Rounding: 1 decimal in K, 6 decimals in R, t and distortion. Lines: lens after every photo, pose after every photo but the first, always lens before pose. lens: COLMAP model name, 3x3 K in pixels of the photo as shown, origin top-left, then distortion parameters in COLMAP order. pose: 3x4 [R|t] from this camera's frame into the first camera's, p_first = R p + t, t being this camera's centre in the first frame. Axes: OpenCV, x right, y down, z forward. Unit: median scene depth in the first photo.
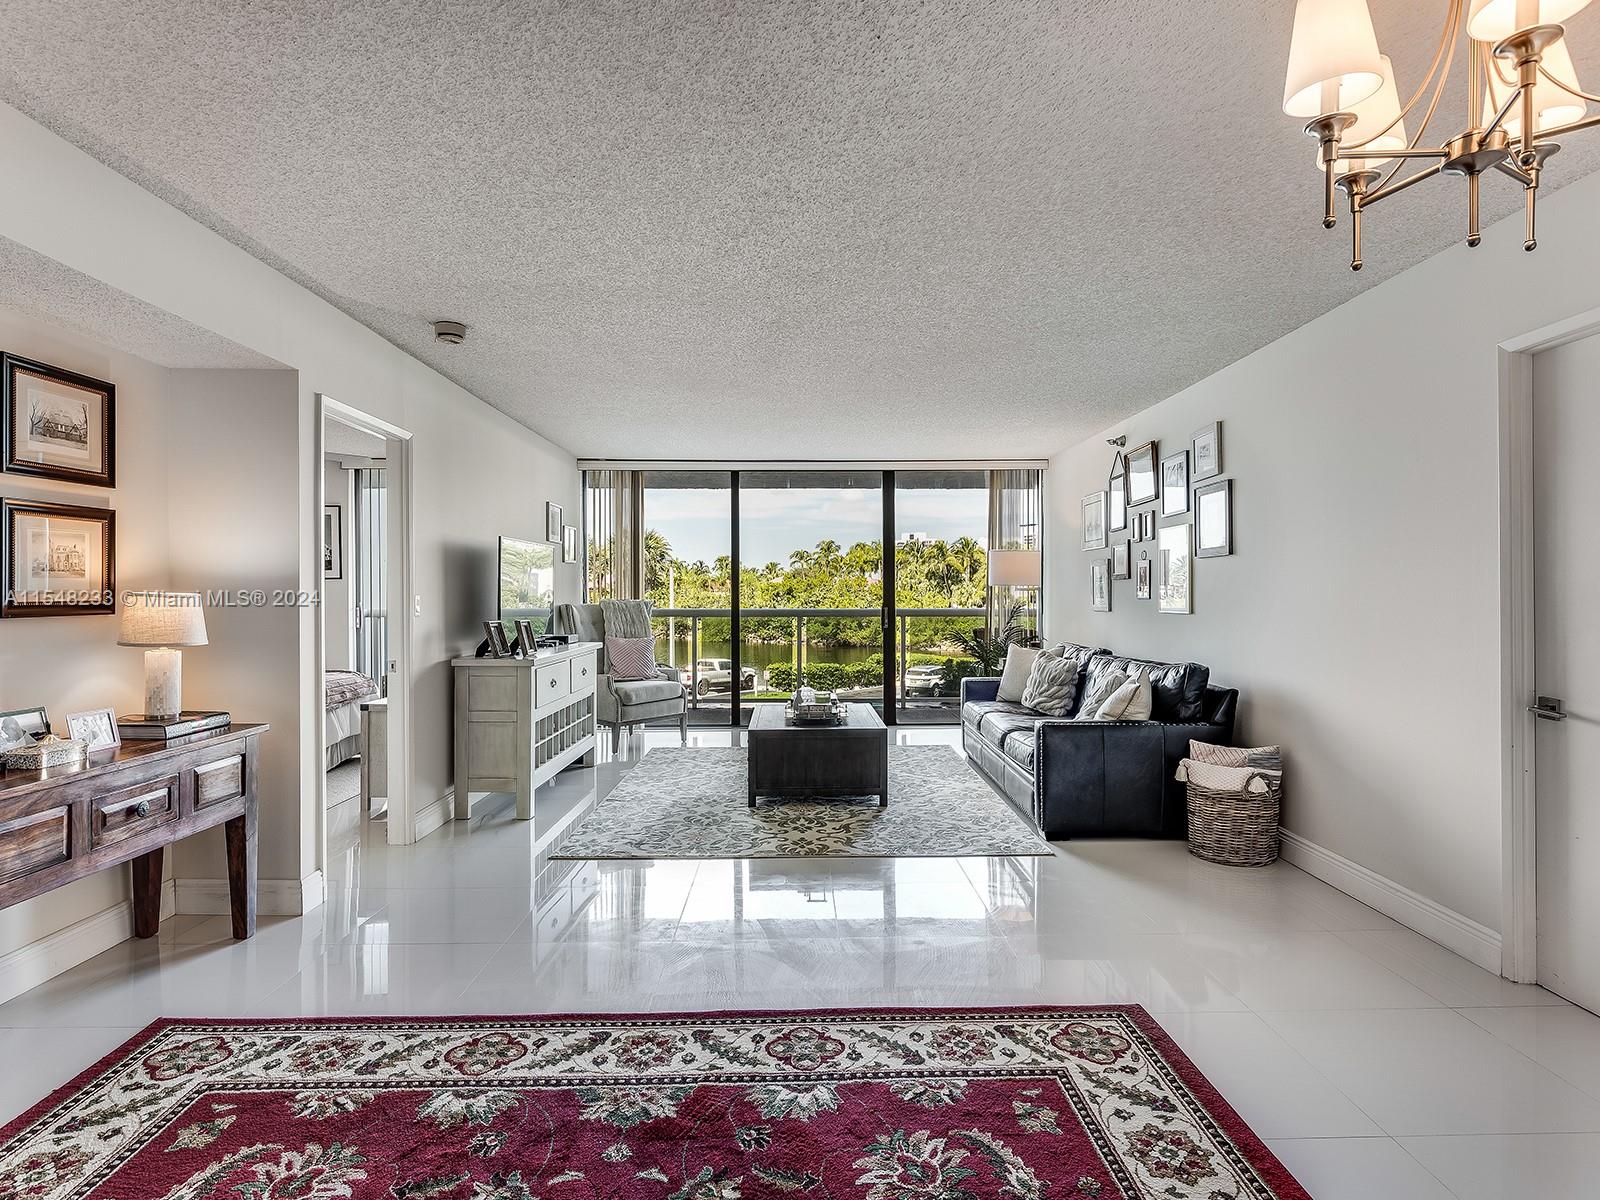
lens RADIAL K [[889.0, 0, 800.0], [0, 889.0, 600.0], [0, 0, 1]] dist [-0.000798, -0.000324]
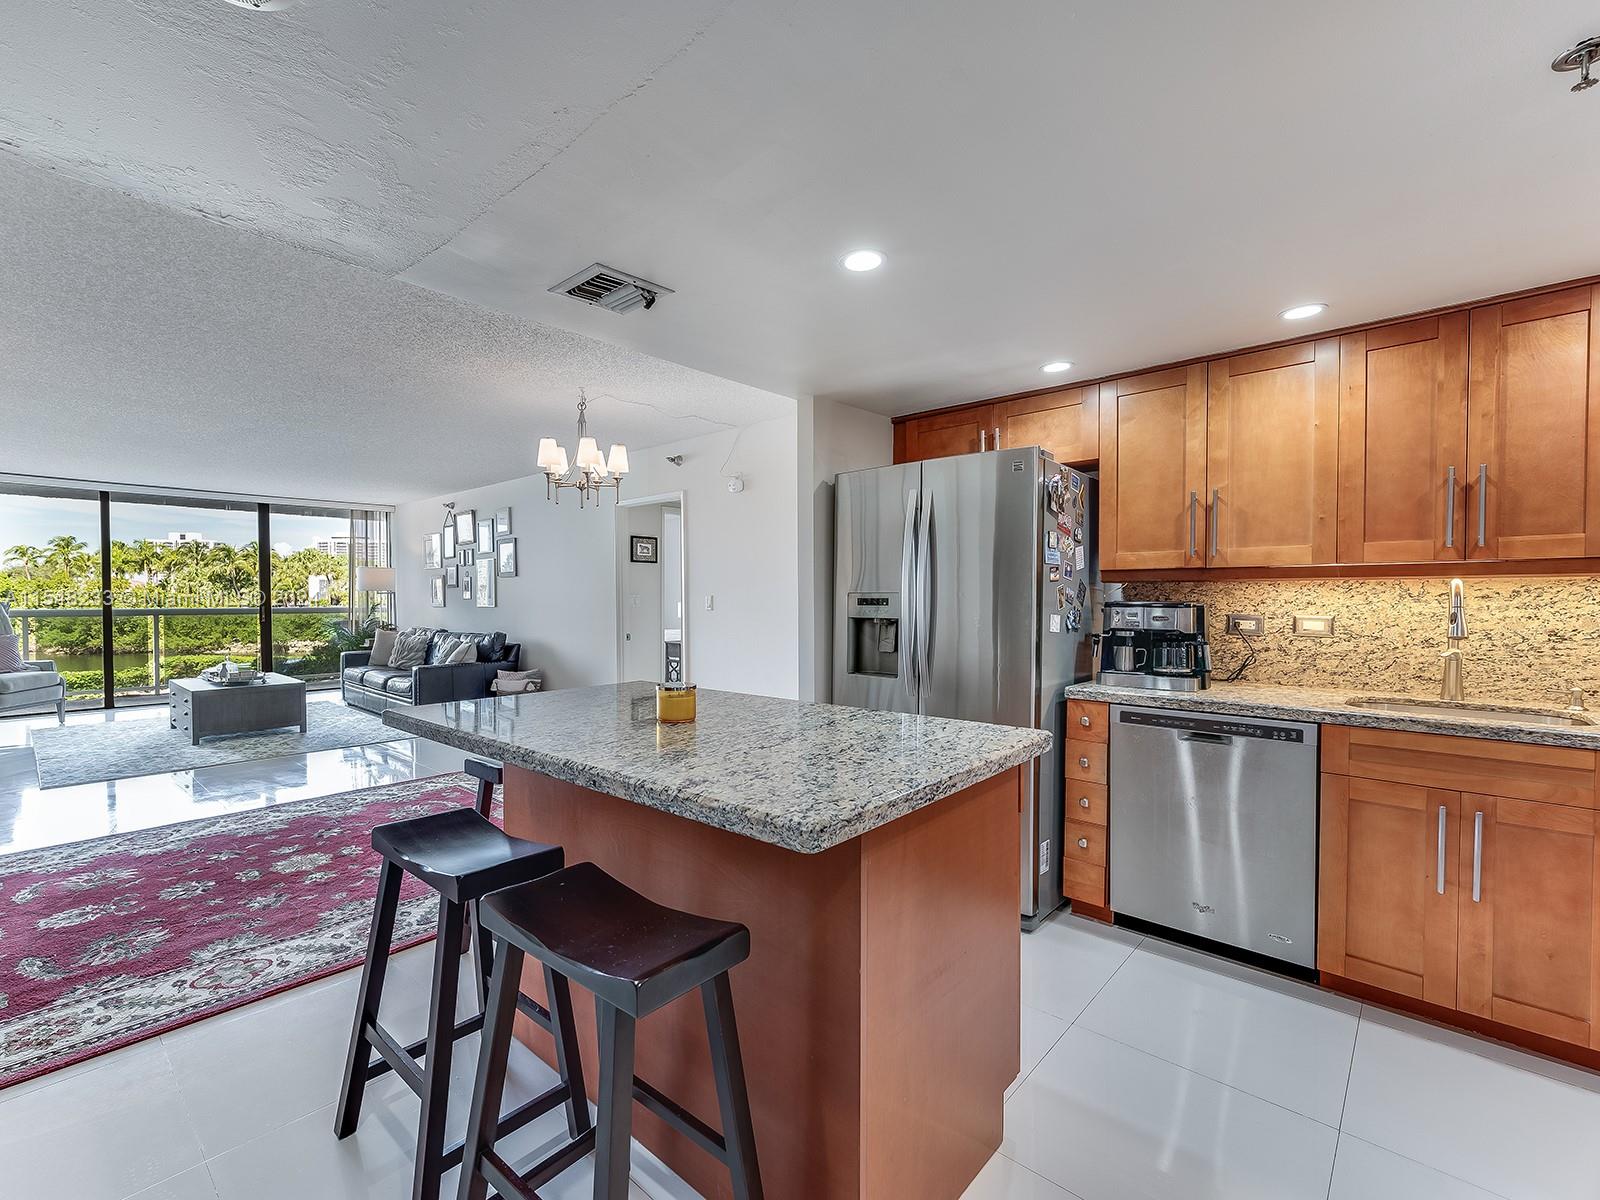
lens RADIAL K [[724.5, 0, 795.8], [0, 724.5, 604.1], [0, 0, 1]] dist [-0.002429, -0.000144]
pose [[0.674109, -0.006182, 0.738606, -0.235951], [0.003979, 0.999981, 0.004738, 0.004562], [-0.738621, -0.000255, 0.674121, -0.448388]]
